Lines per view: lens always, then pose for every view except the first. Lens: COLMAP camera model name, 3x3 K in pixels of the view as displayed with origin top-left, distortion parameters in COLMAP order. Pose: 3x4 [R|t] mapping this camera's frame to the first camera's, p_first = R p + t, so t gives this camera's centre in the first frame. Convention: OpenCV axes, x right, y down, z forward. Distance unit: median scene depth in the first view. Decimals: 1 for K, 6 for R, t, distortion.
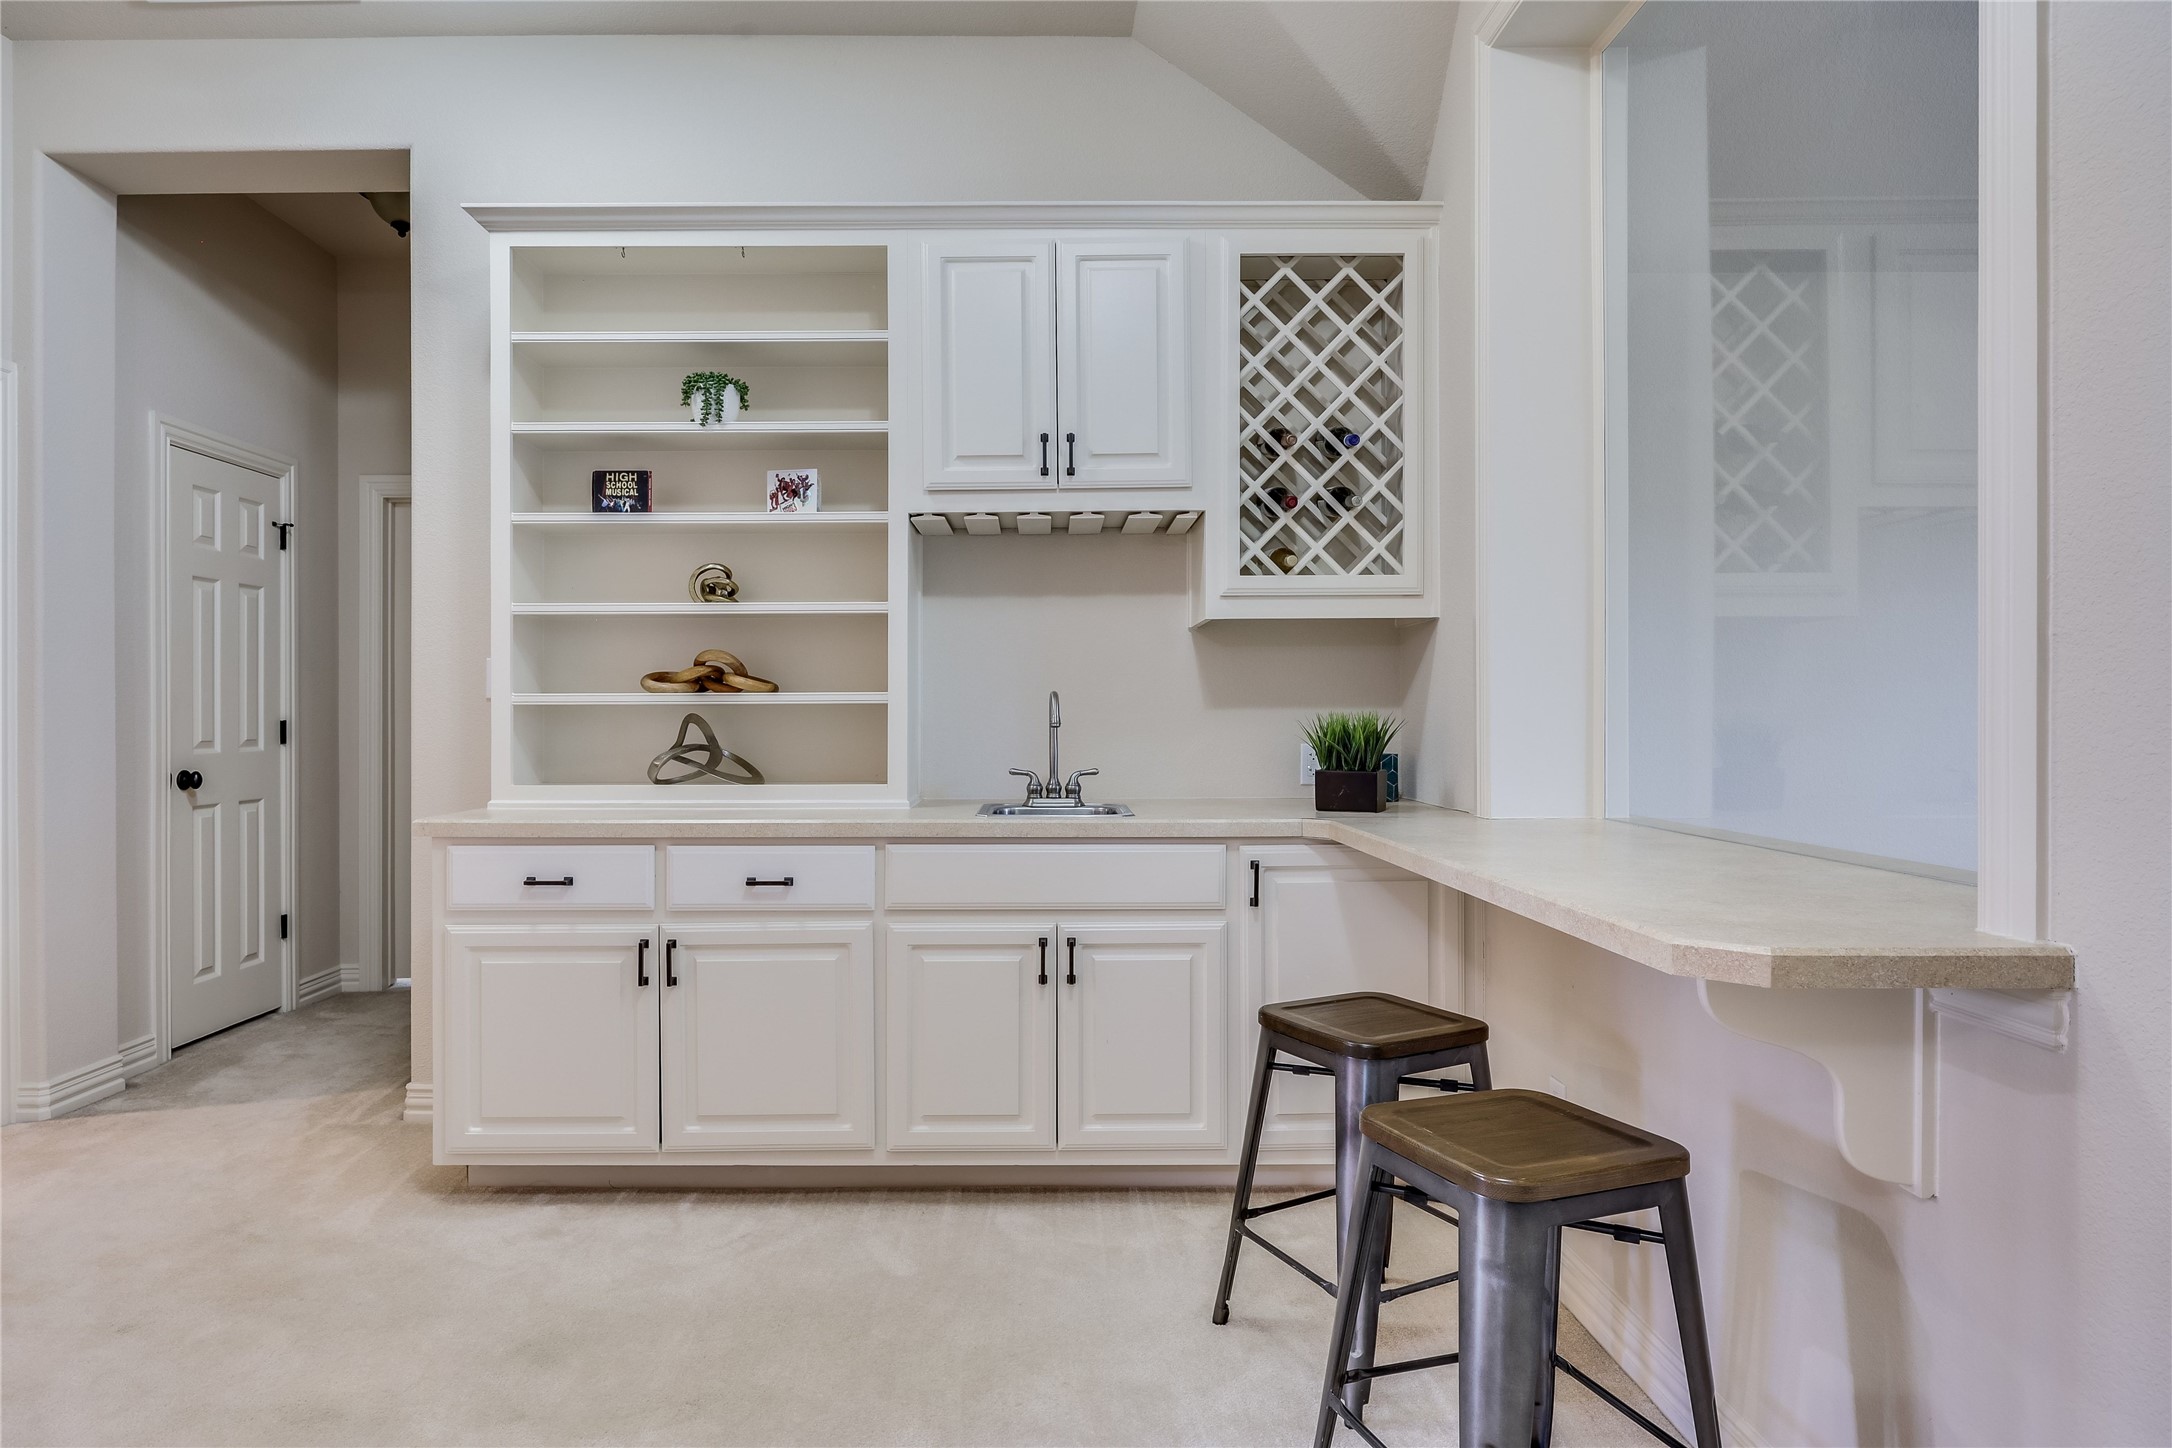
lens RADIAL K [[1254.2, 0, 1086.0], [0, 1254.2, 724.0], [0, 0, 1]] dist [0.005040, -0.001213]
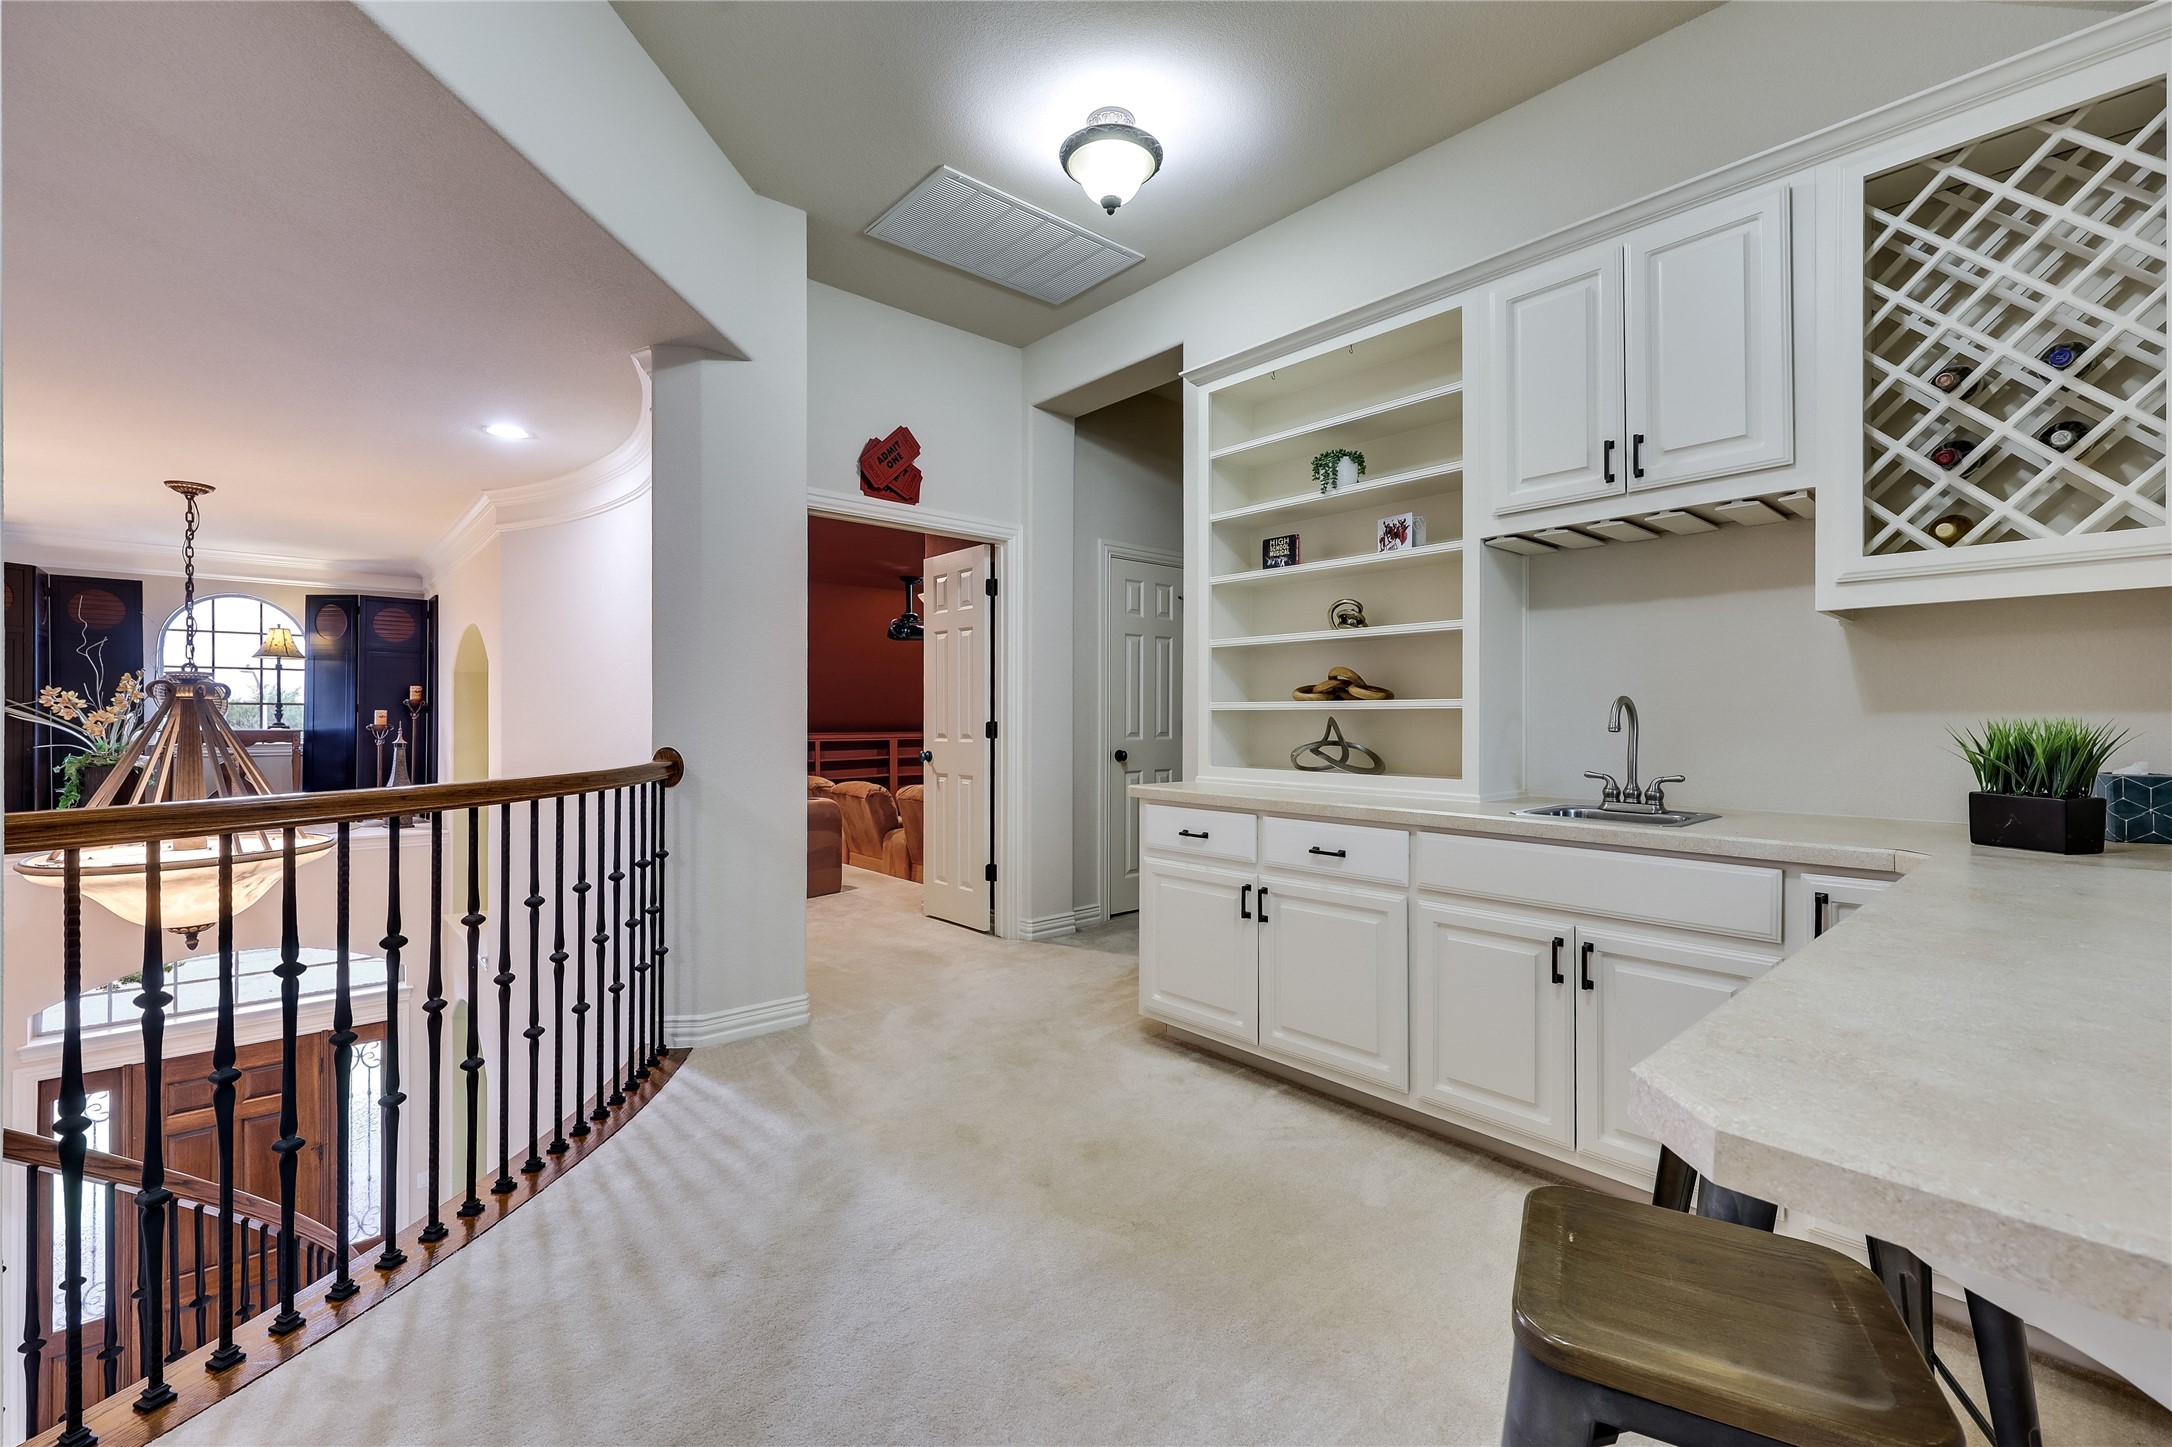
lens RADIAL K [[960.2, 0, 1083.3], [0, 960.2, 718.1], [0, 0, 1]] dist [0.003963, 0.005323]
pose [[0.639589, 0.005164, -0.768699, 0.288707], [-0.011195, 0.999934, -0.002598, -0.001897], [0.768635, 0.010268, 0.639605, 0.179535]]
